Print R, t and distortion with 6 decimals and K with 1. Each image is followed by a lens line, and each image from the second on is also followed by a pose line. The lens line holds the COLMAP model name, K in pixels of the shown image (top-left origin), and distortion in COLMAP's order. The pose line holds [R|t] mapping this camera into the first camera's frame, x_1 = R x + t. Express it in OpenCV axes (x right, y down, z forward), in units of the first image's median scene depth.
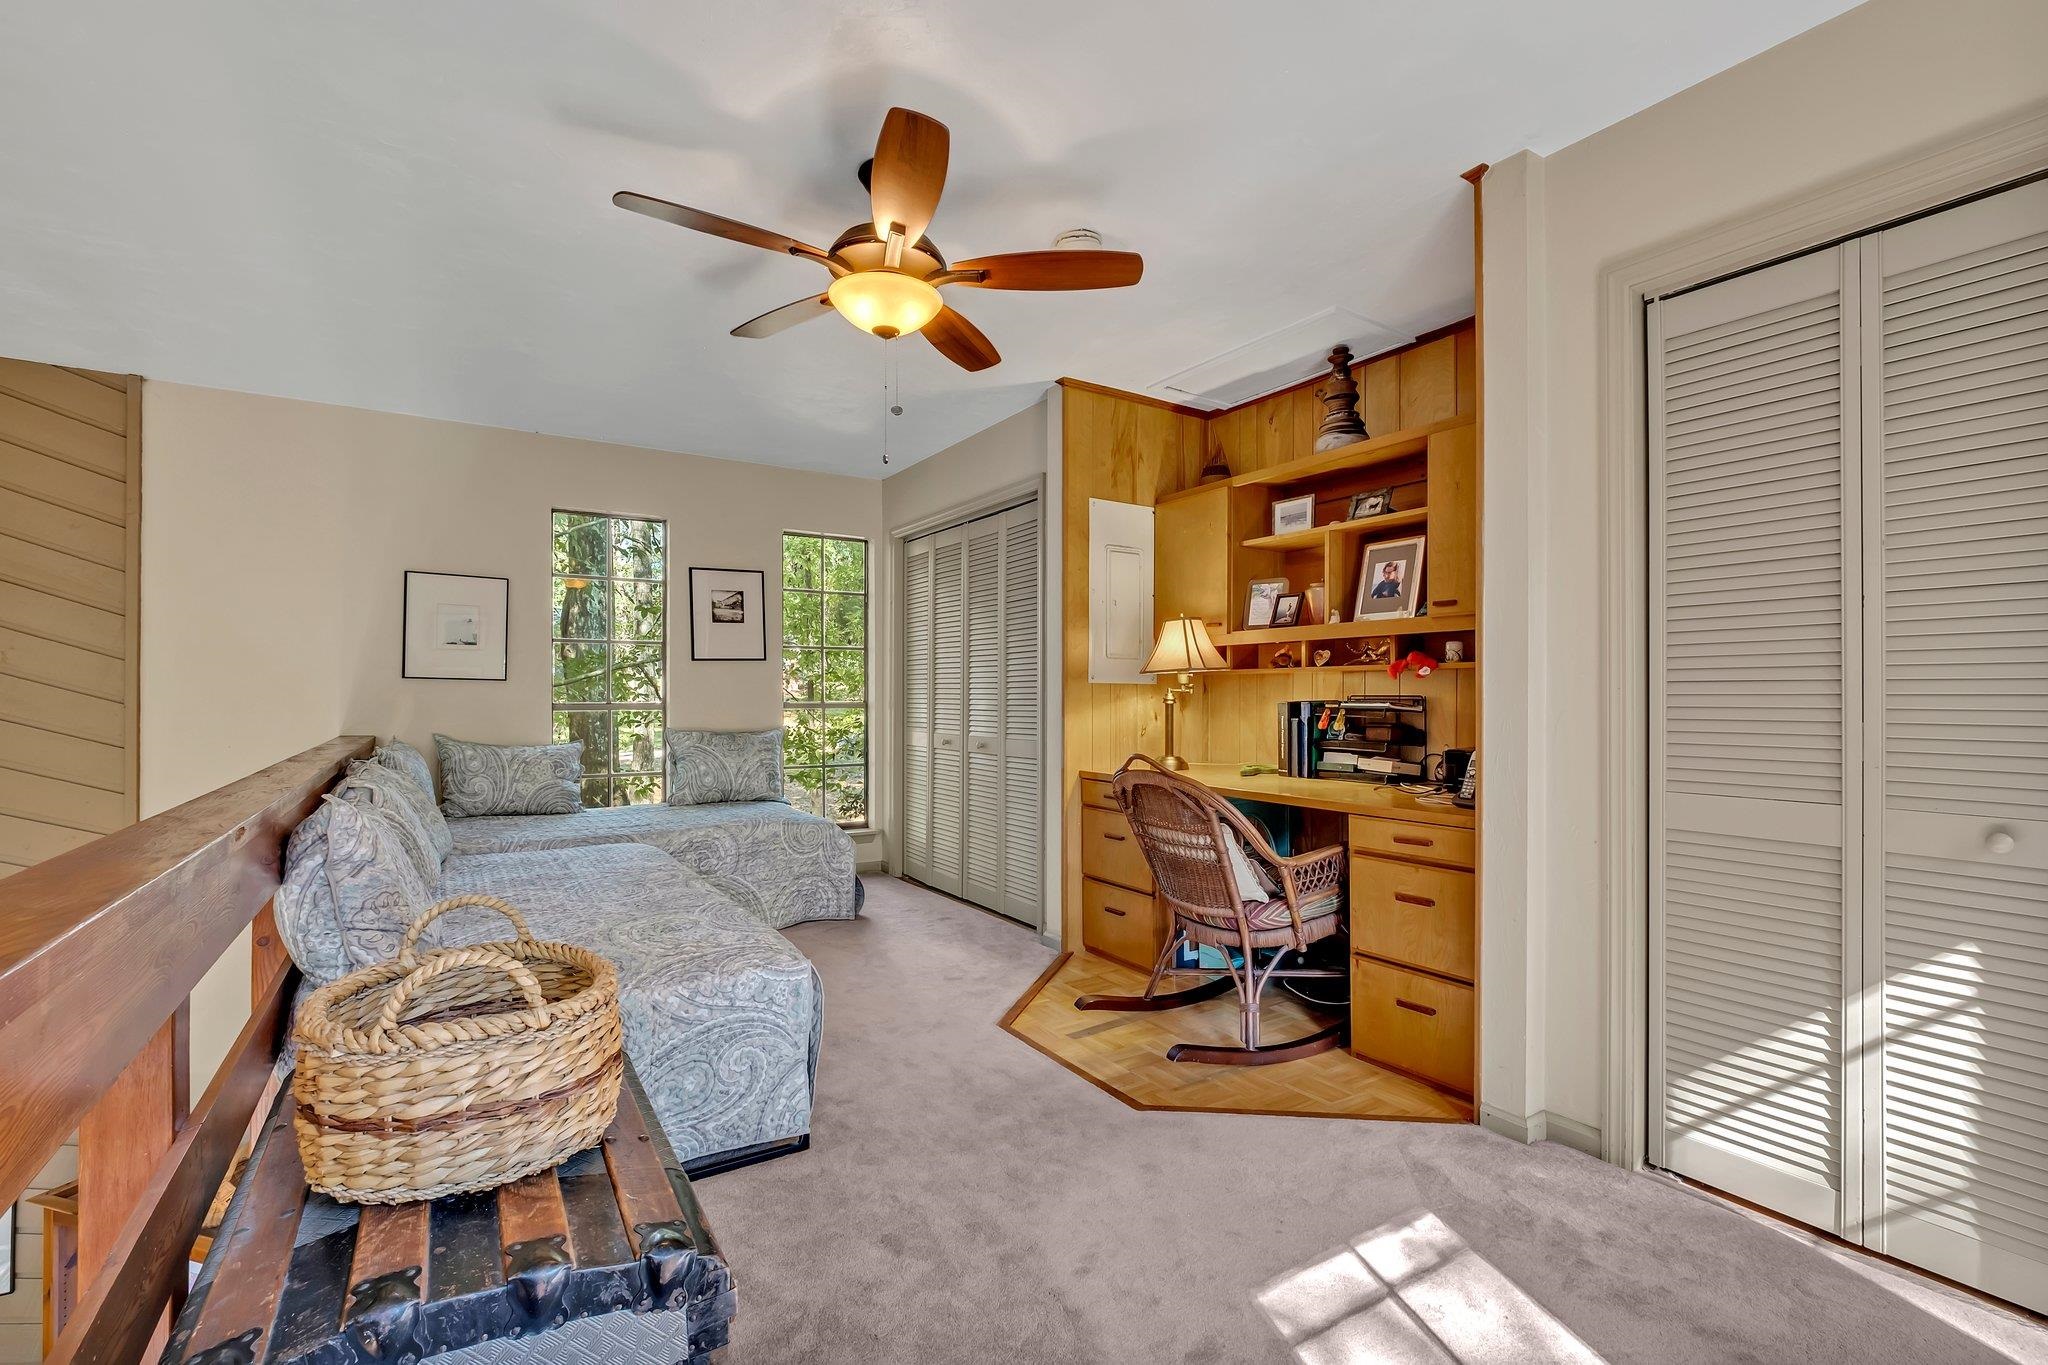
lens RADIAL K [[892.1, 0, 1009.5], [0, 892.1, 697.1], [0, 0, 1]] dist [-0.014770, 0.001155]
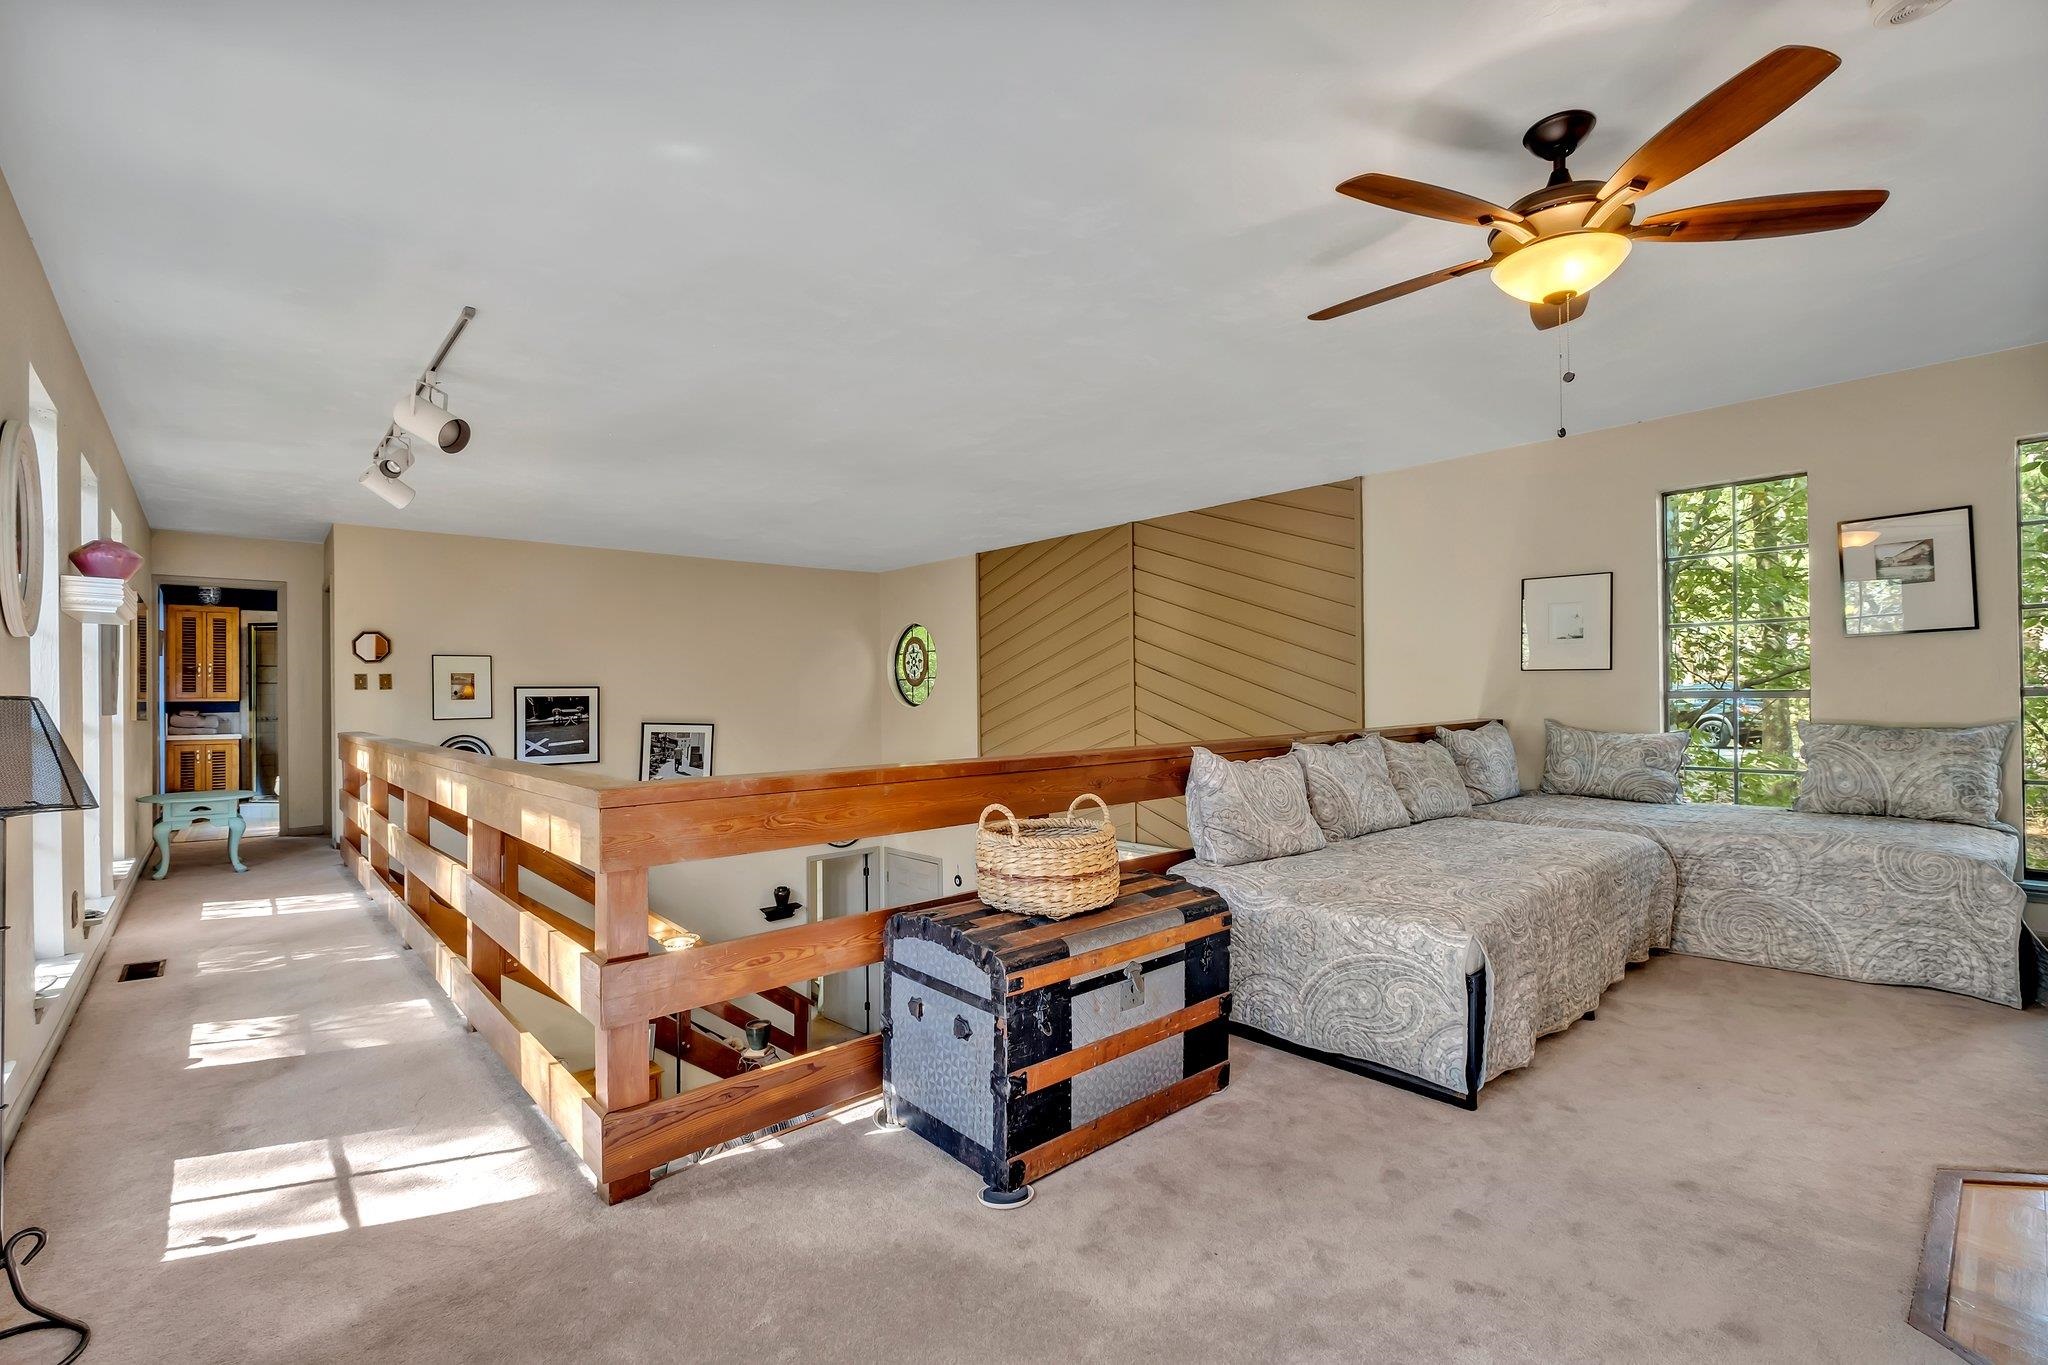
lens RADIAL K [[892.1, 0, 1012.8], [0, 892.1, 686.9], [0, 0, 1]] dist [-0.014770, 0.001155]
pose [[0.158294, -0.010642, -0.987335, 0.377149], [0.014041, 0.999865, -0.008526, 0.000629], [0.987292, -0.012514, 0.158422, 0.150239]]
